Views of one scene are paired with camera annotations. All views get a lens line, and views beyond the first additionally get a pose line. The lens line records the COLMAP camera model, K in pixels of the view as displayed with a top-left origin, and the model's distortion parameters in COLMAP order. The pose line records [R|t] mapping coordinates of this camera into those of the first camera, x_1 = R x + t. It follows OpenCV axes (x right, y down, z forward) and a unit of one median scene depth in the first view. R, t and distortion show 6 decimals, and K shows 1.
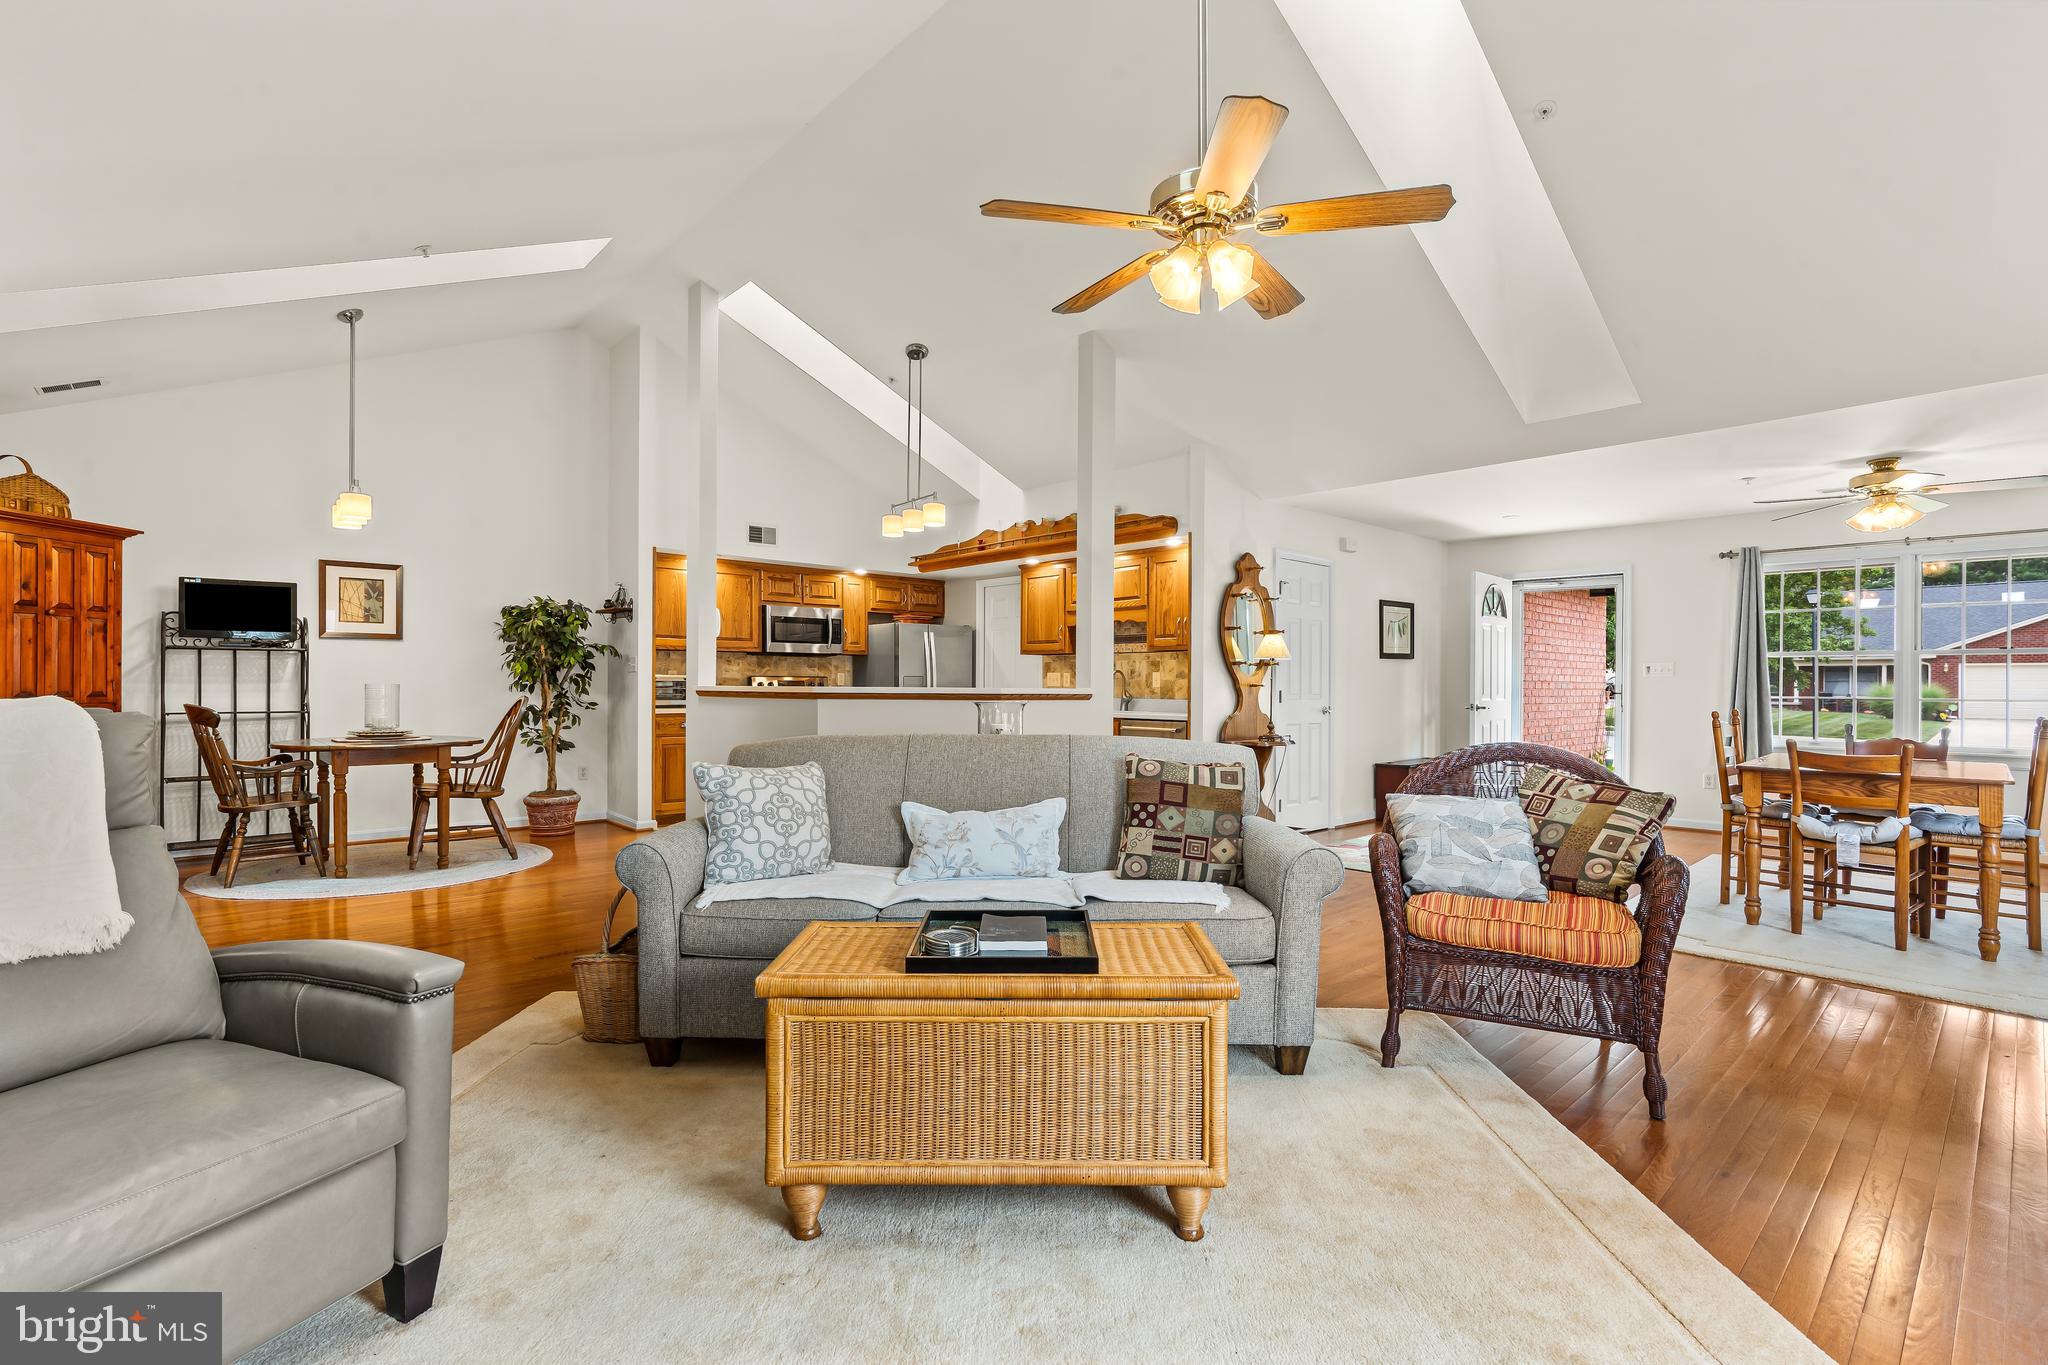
lens RADIAL K [[927.5, 0, 1024.0], [0, 927.5, 682.5], [0, 0, 1]] dist [-0.007558, 0.000440]
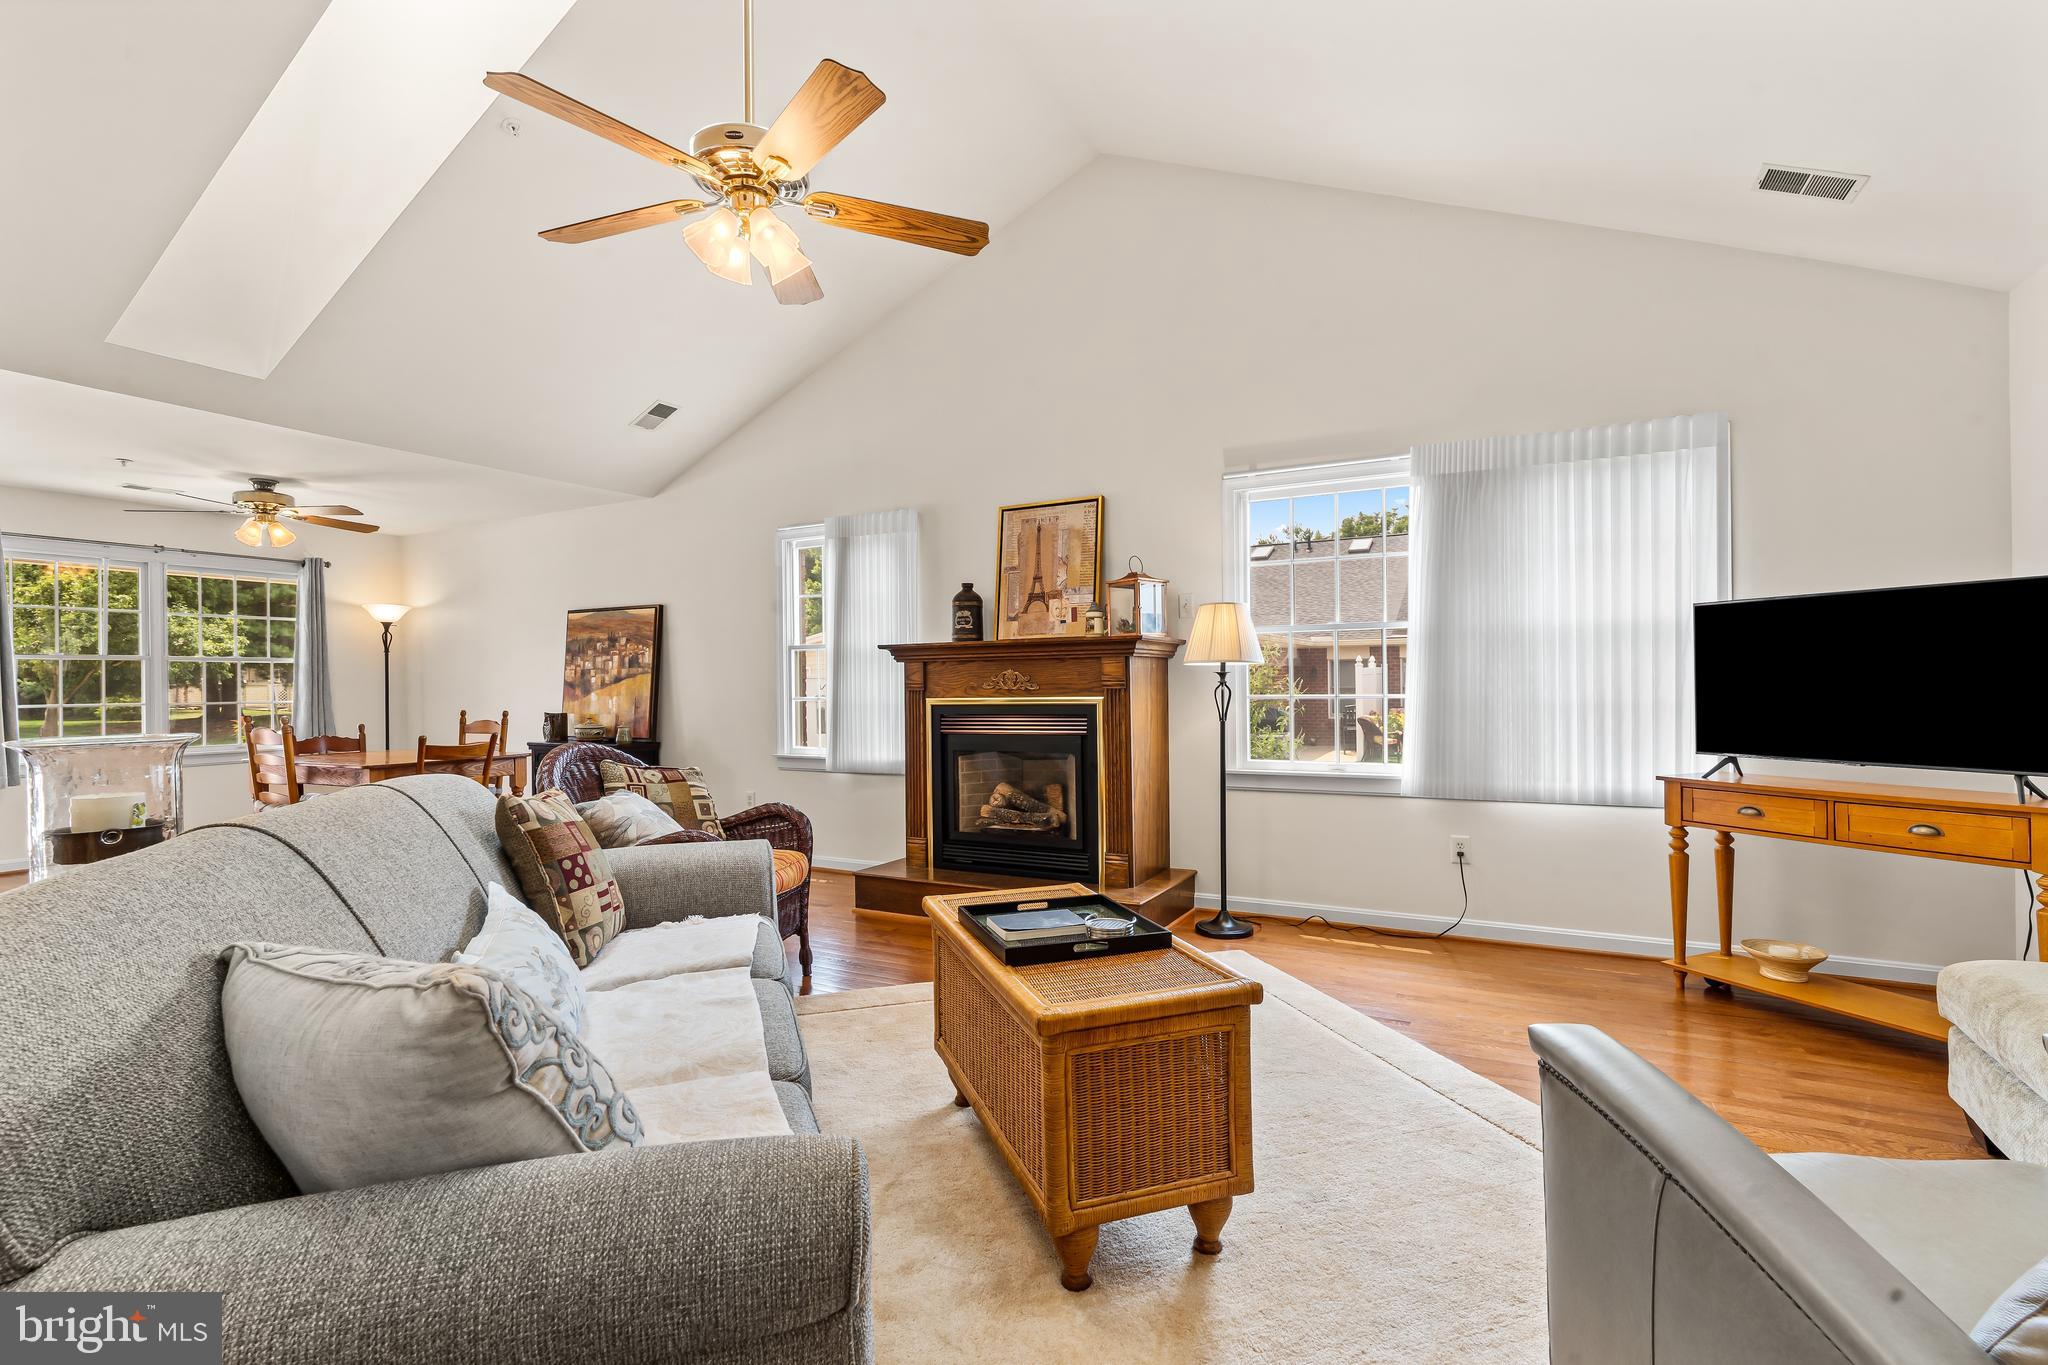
lens RADIAL K [[927.5, 0, 1024.0], [0, 927.5, 682.5], [0, 0, 1]] dist [-0.007558, 0.000440]
pose [[-0.329887, -0.000783, 0.944020, -0.325404], [0.009160, 0.999950, 0.004030, -0.001713], [-0.943976, 0.009977, -0.329863, 0.448015]]
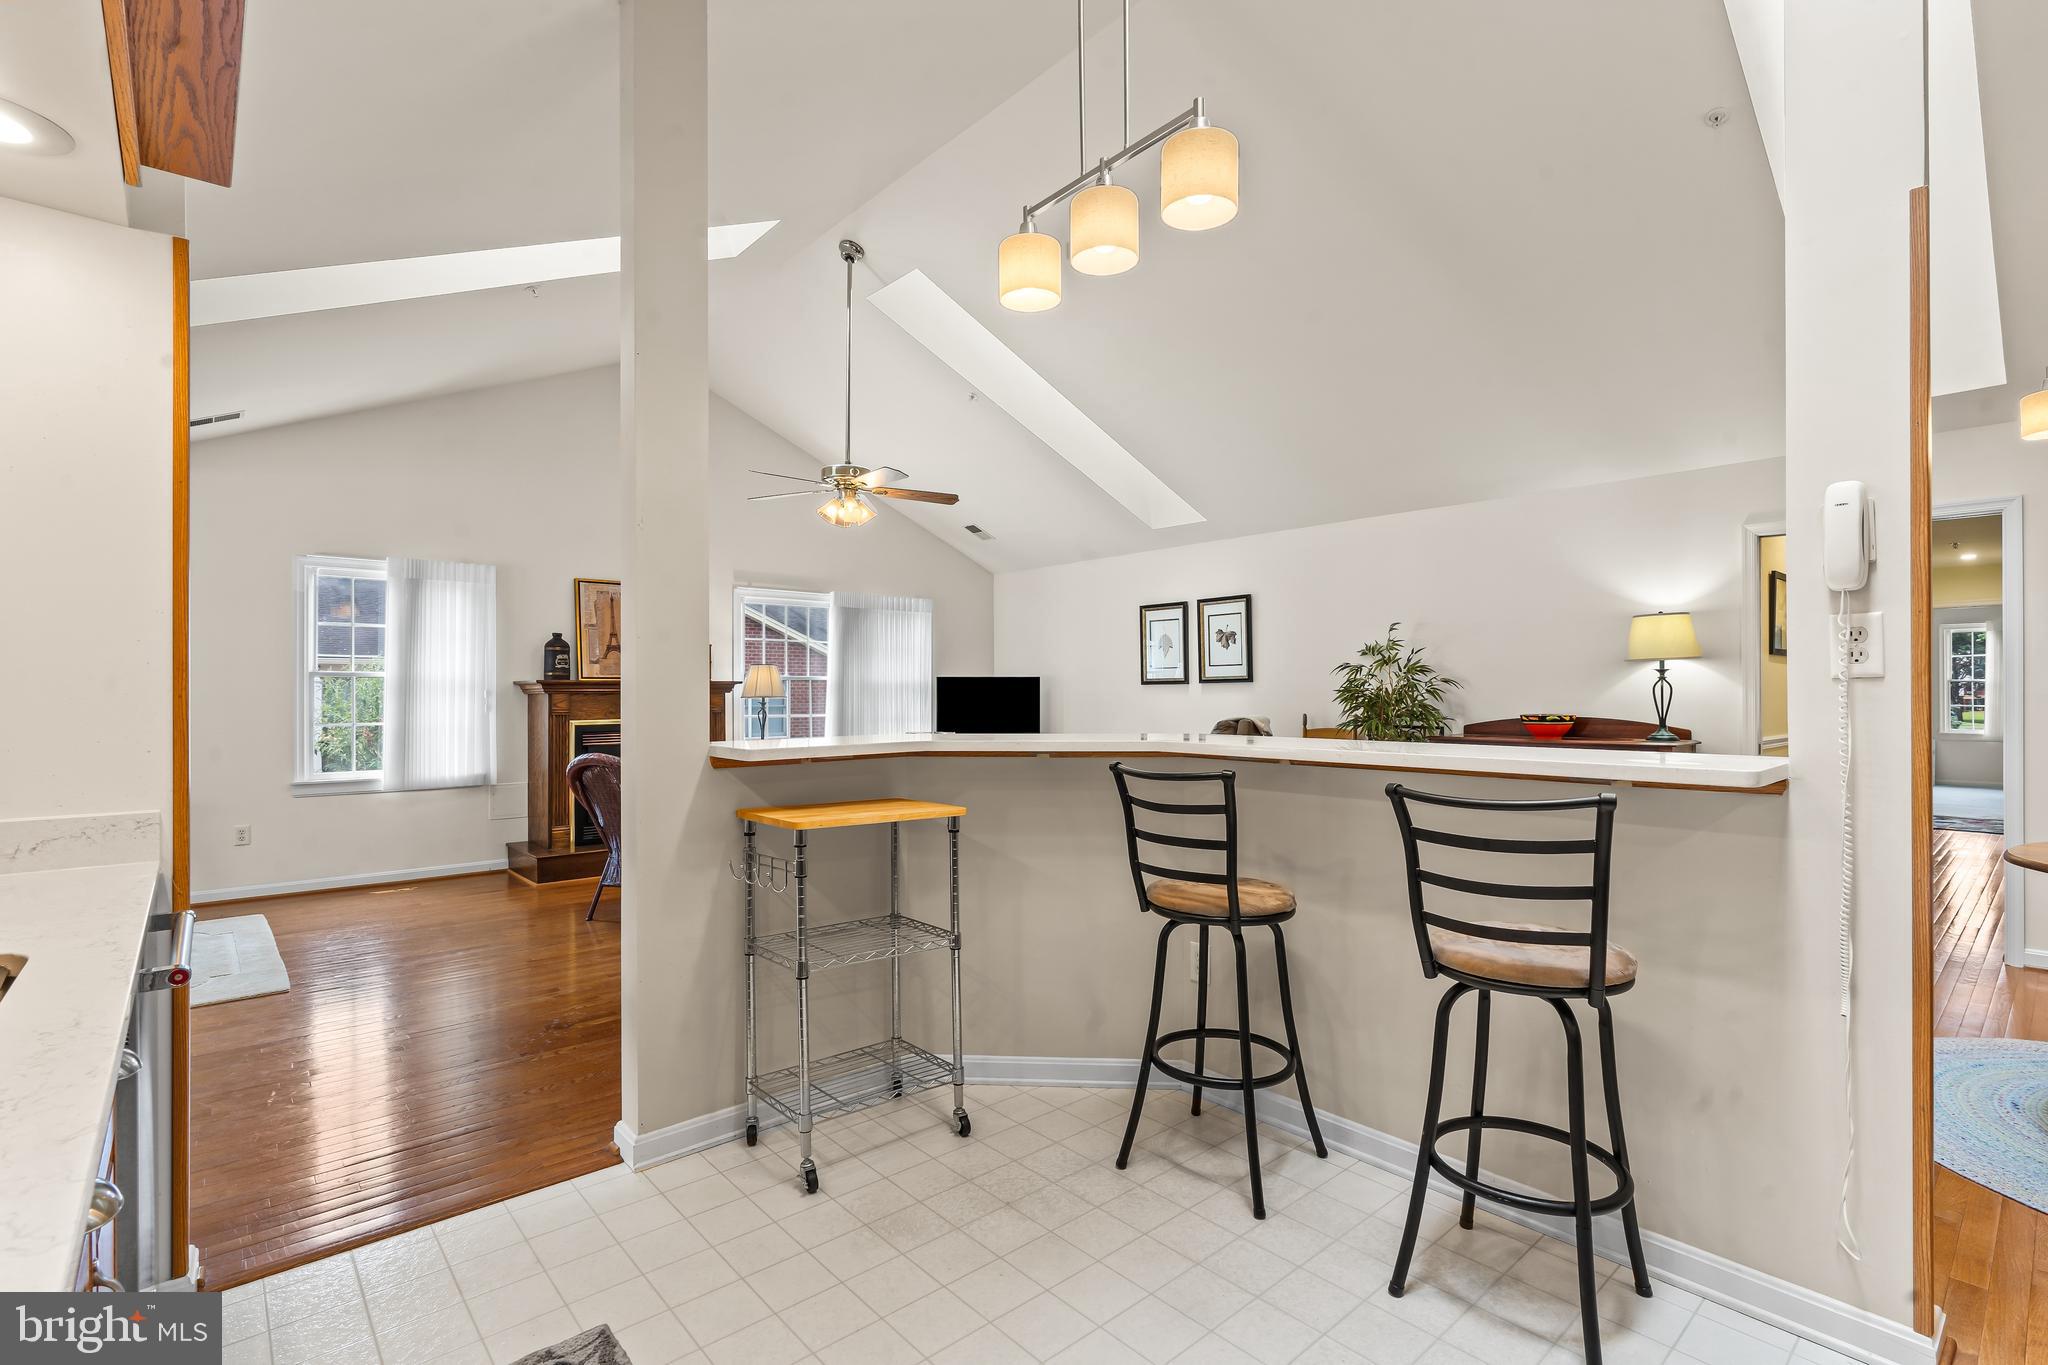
lens RADIAL K [[946.6, 0, 1029.0], [0, 946.6, 695.6], [0, 0, 1]] dist [-0.006163, 0.000300]
pose [[-0.999933, -0.003185, 0.011130, -0.092711], [-0.003167, 0.999994, 0.001597, -0.017732], [-0.011135, 0.001561, -0.999937, 1.309256]]
